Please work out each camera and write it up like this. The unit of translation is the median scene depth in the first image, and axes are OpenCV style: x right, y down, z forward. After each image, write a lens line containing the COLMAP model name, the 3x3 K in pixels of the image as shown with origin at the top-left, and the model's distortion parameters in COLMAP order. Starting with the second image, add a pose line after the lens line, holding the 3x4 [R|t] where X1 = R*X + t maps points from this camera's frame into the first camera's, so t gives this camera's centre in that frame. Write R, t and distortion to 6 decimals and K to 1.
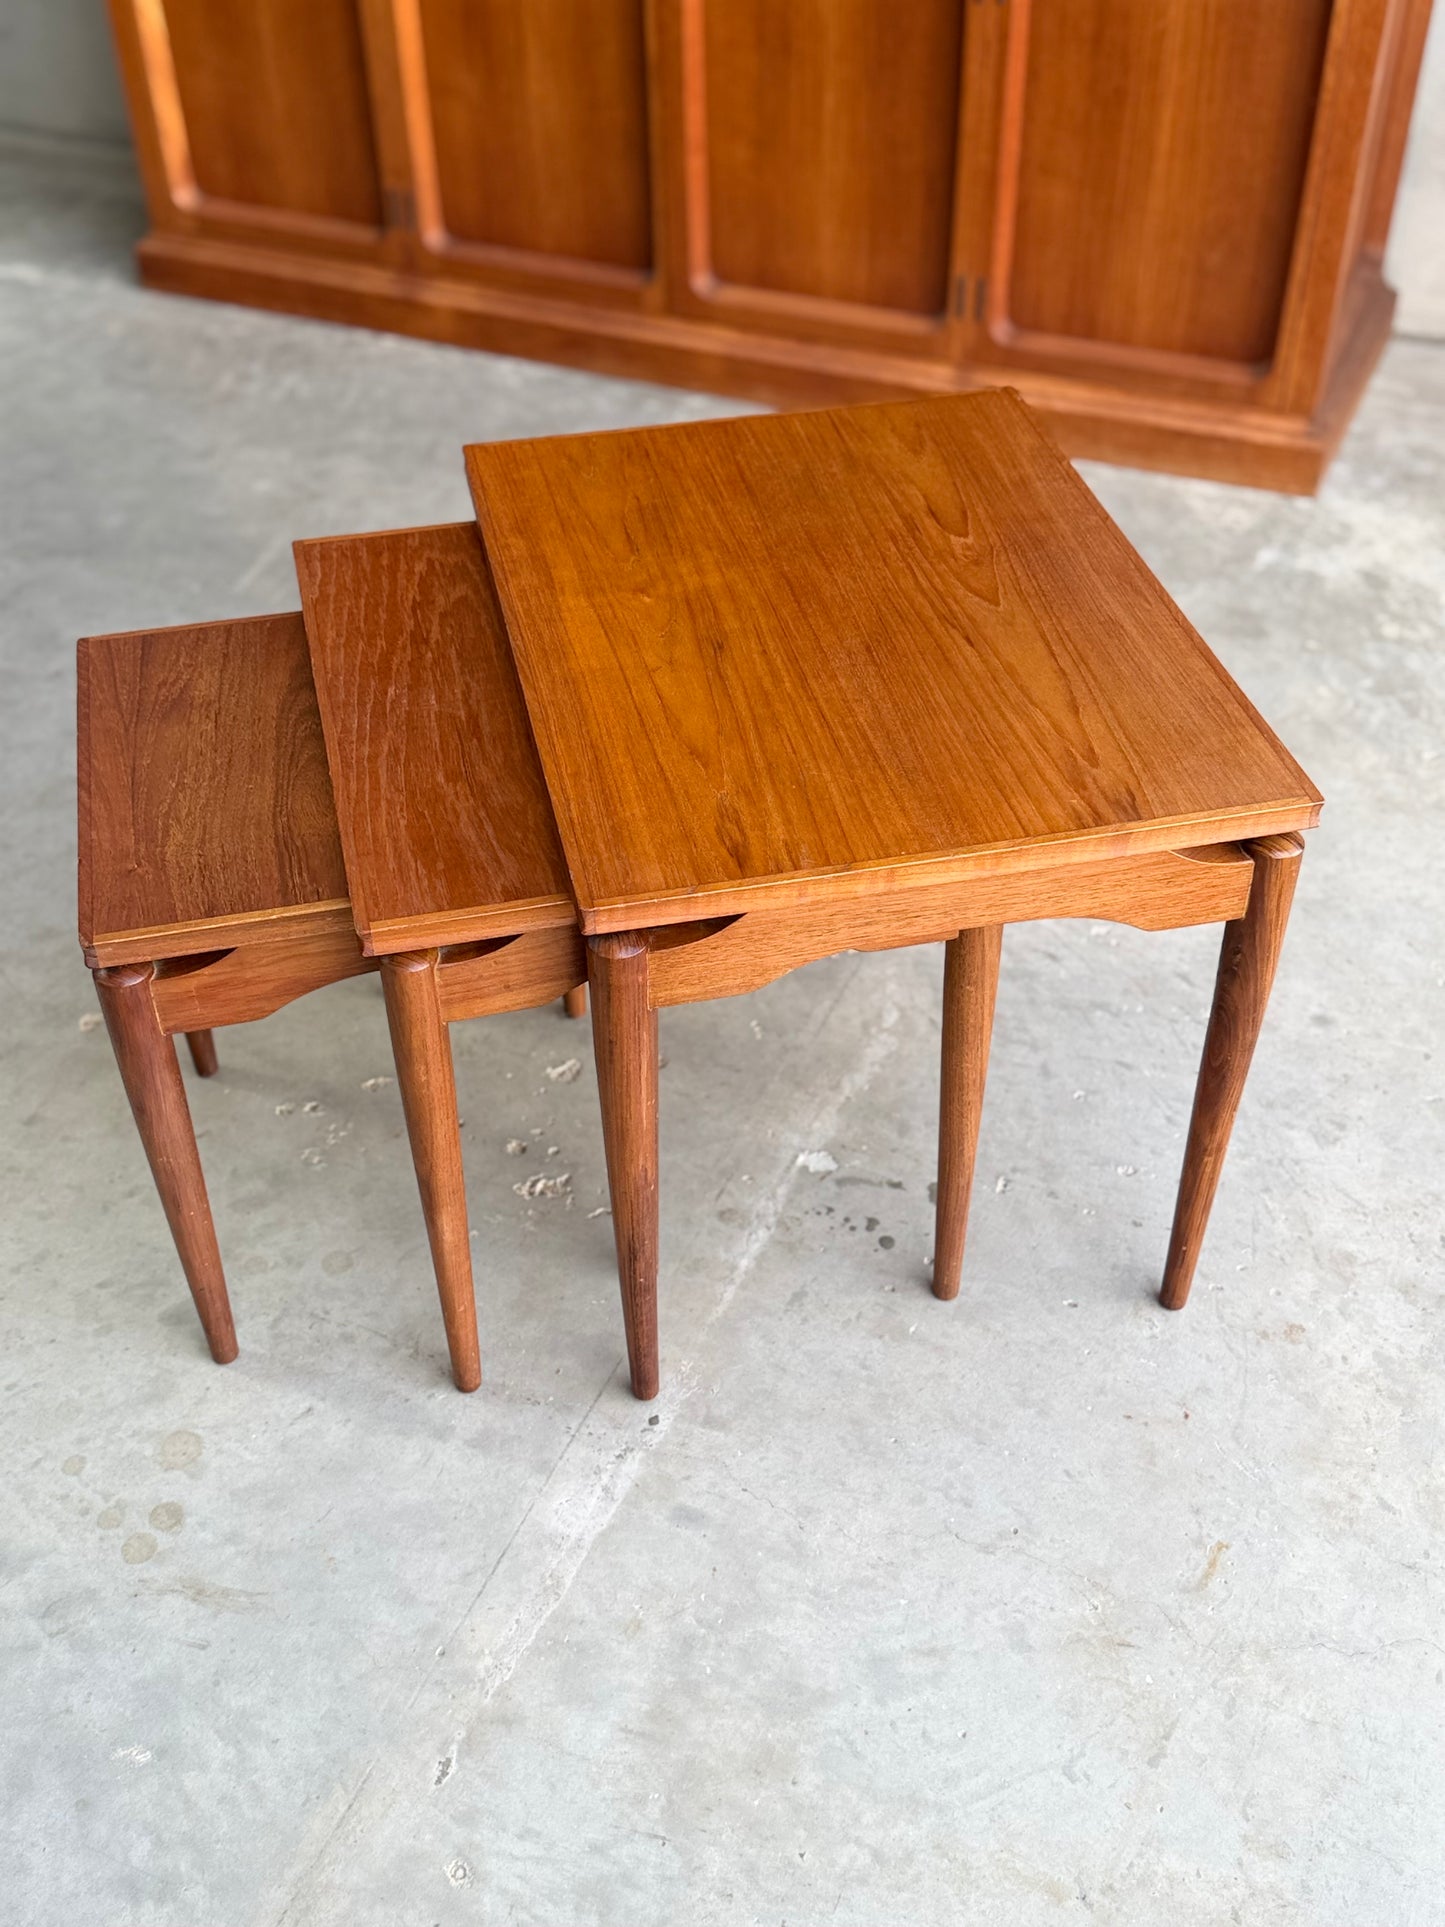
lens RADIAL K [[1996.9, 0, 745.3], [0, 1996.9, 969.3], [0, 0, 1]] dist [0.211308, -0.492030]
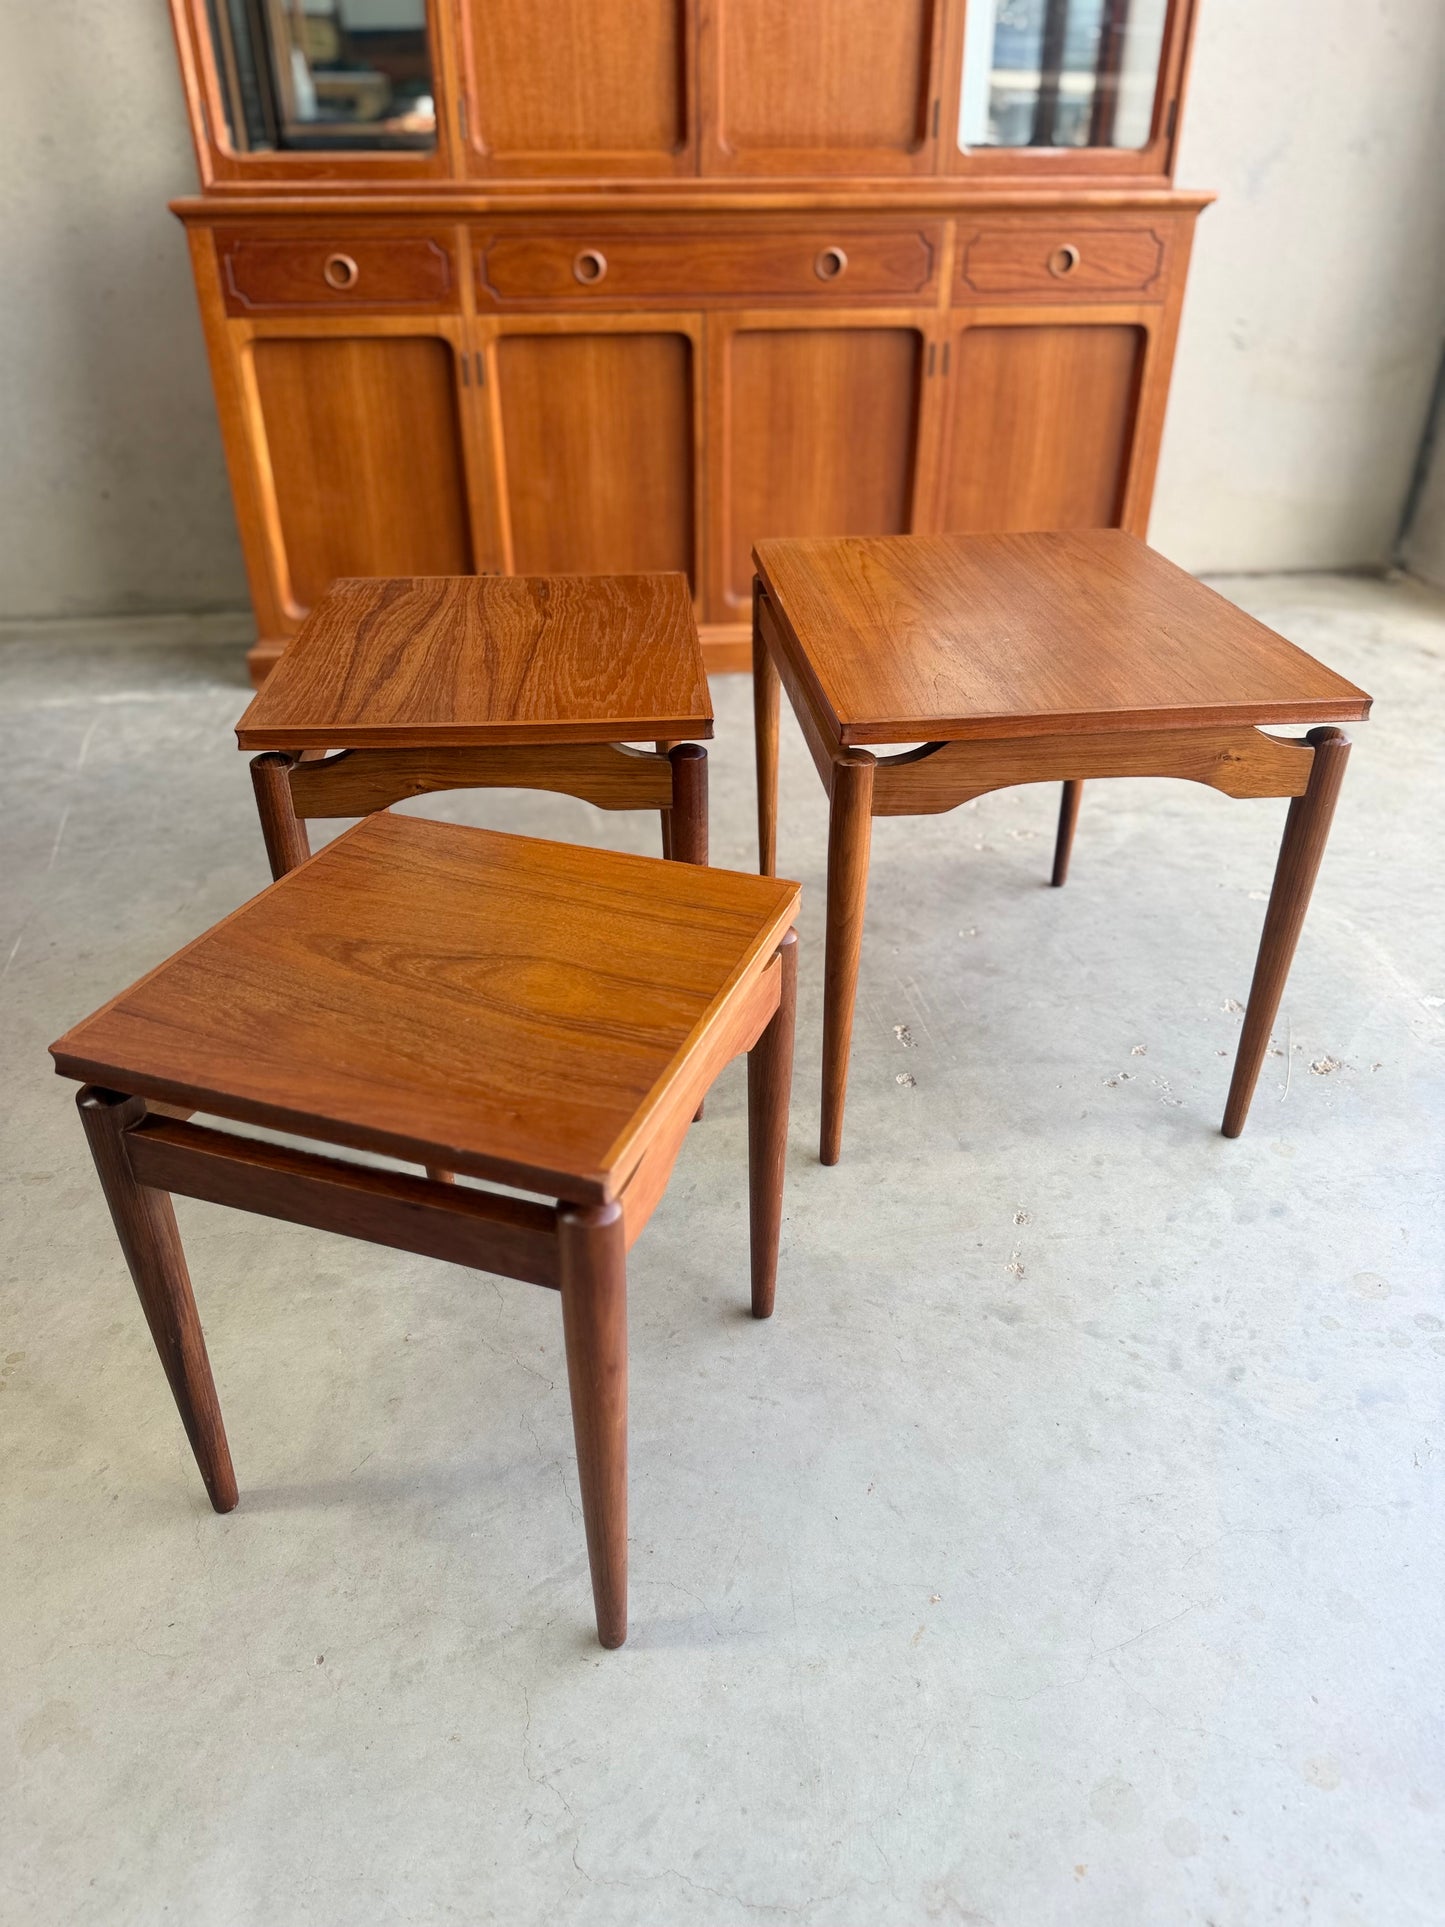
lens RADIAL K [[1371.0, 0, 722.5], [0, 1371.0, 963.5], [0, 0, 1]] dist [-0.000993, -0.005100]
pose [[0.864448, -0.248303, 0.437121, -0.971893], [0.320898, 0.941863, -0.099589, 0.005662], [-0.386980, 0.226361, 0.893872, 0.367517]]
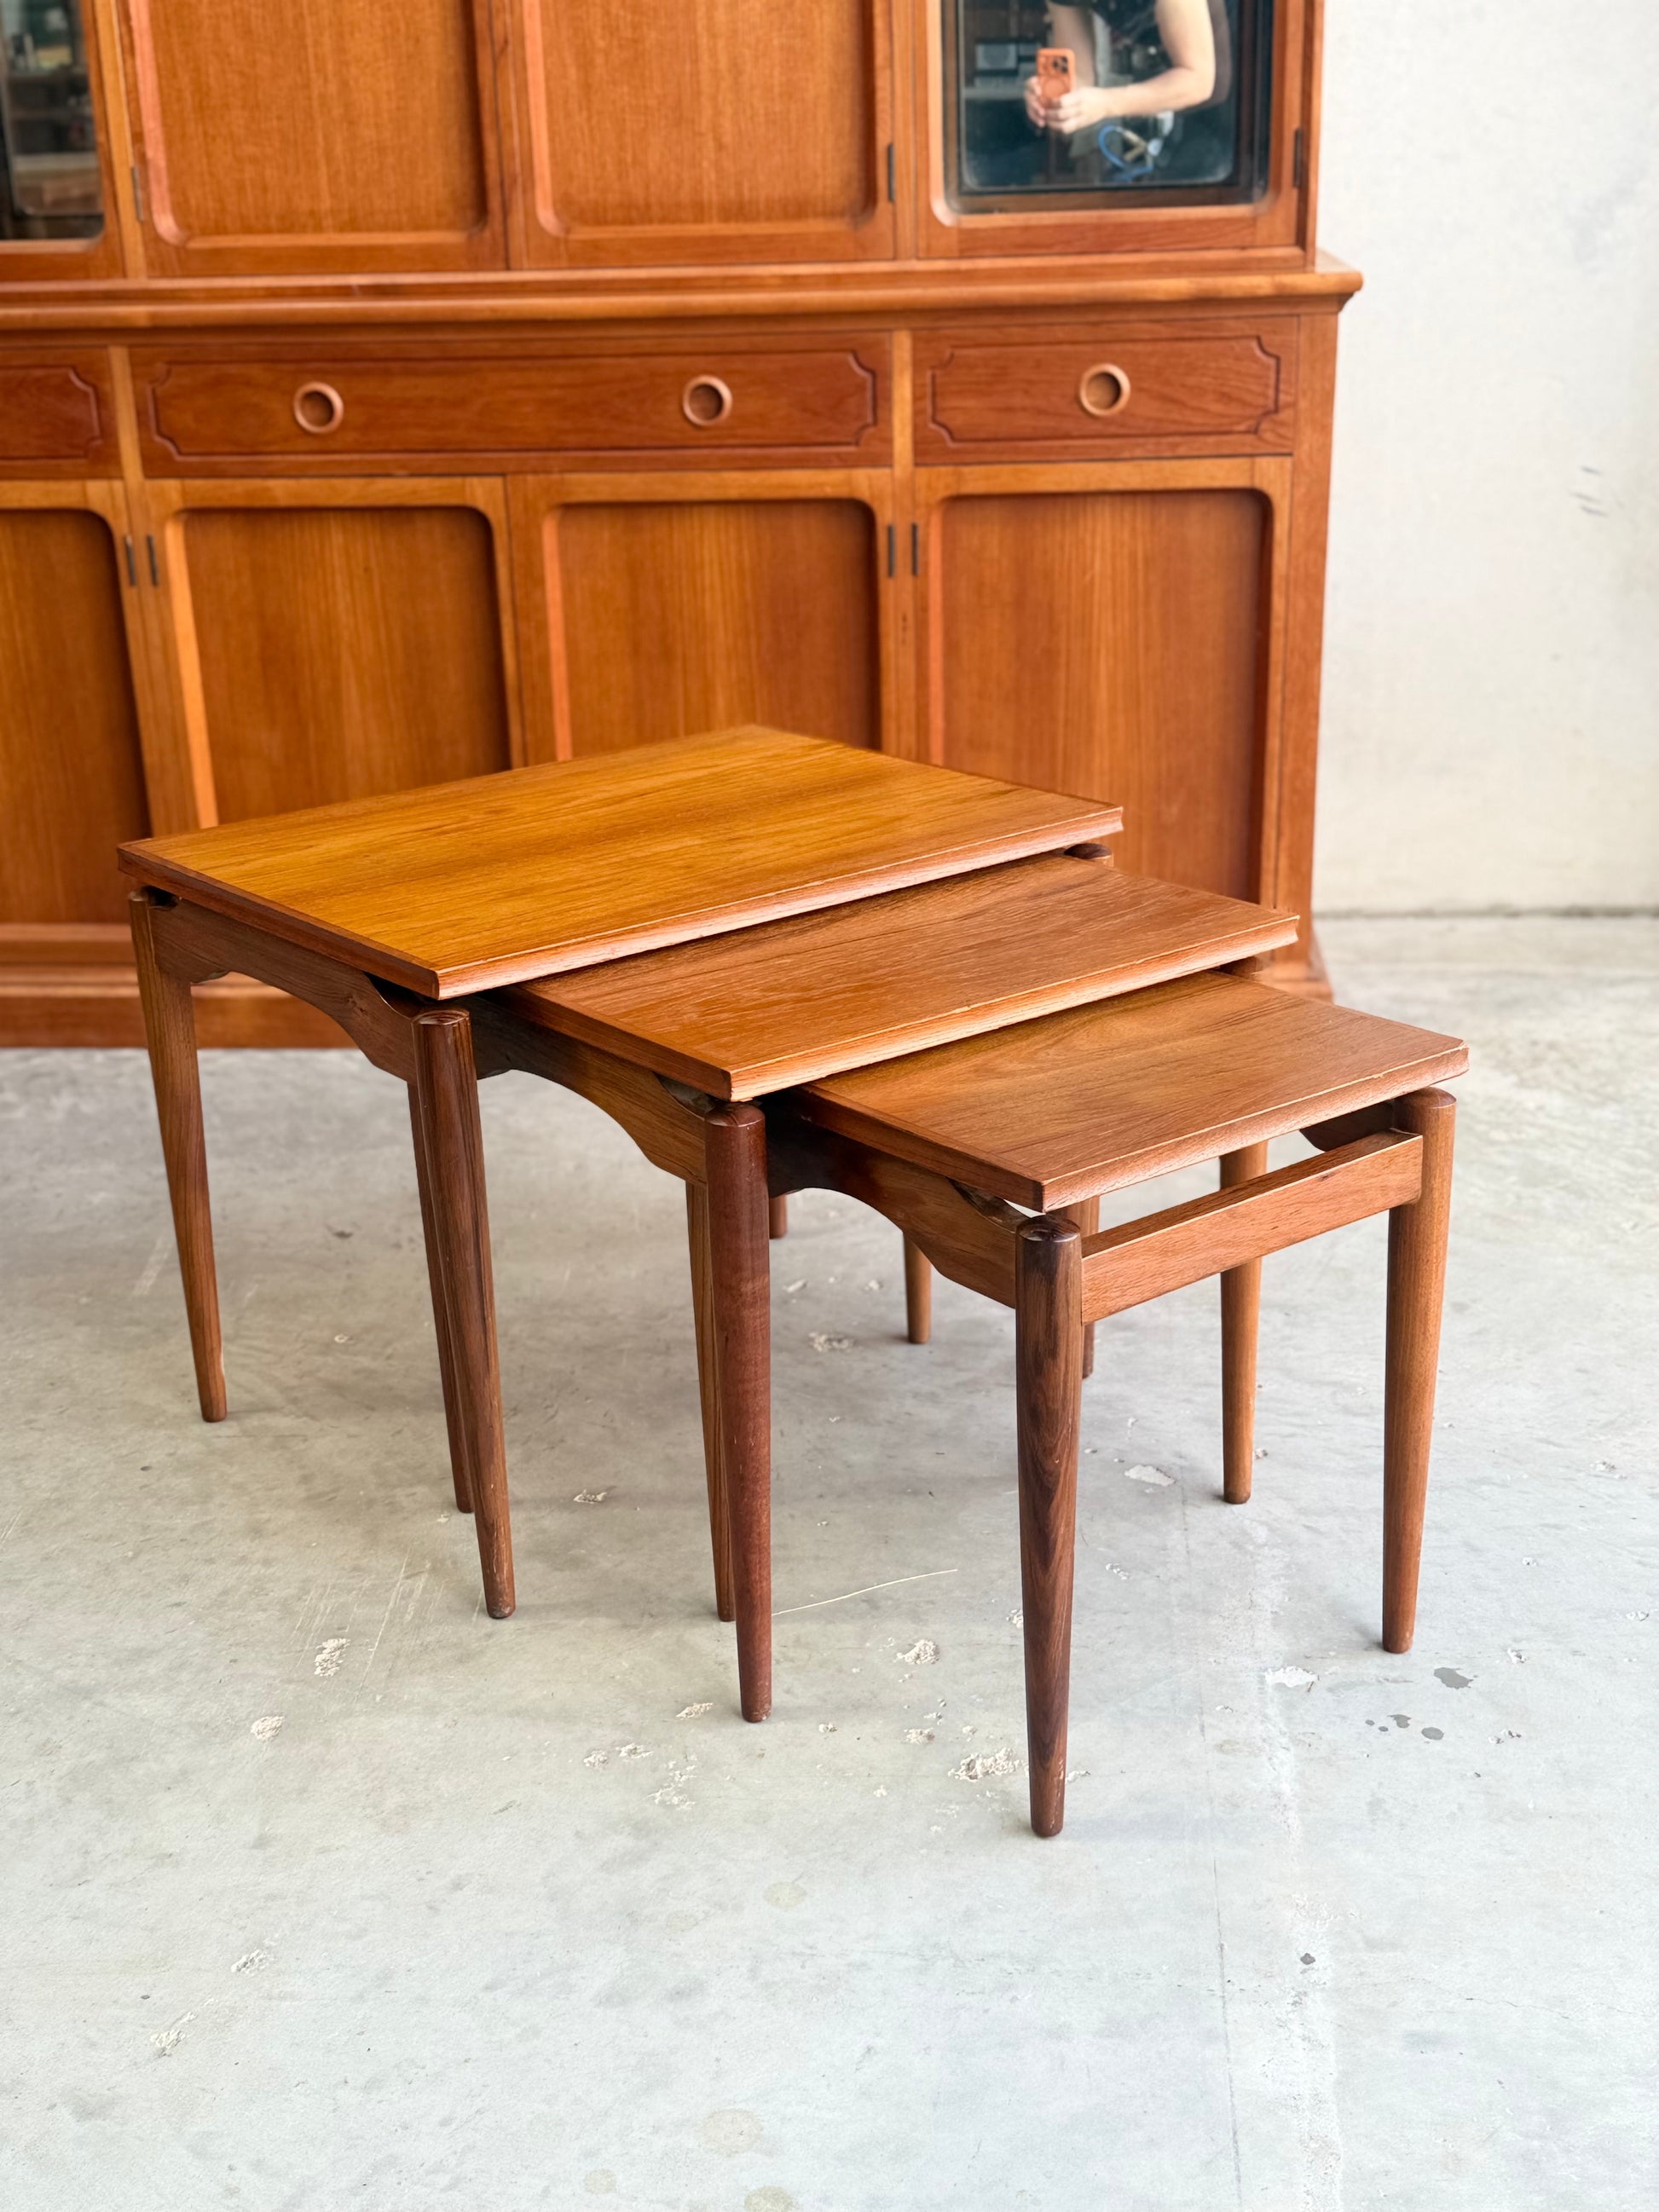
lens RADIAL K [[2661.7, 0, 818.0], [0, 2661.7, 1105.1], [0, 0, 1]] dist [0.218913, -0.536983]
pose [[0.948129, -0.121873, 0.293596, -0.499157], [0.220311, 0.917728, -0.330511, 0.234546], [-0.229161, 0.378050, 0.896975, 0.004993]]
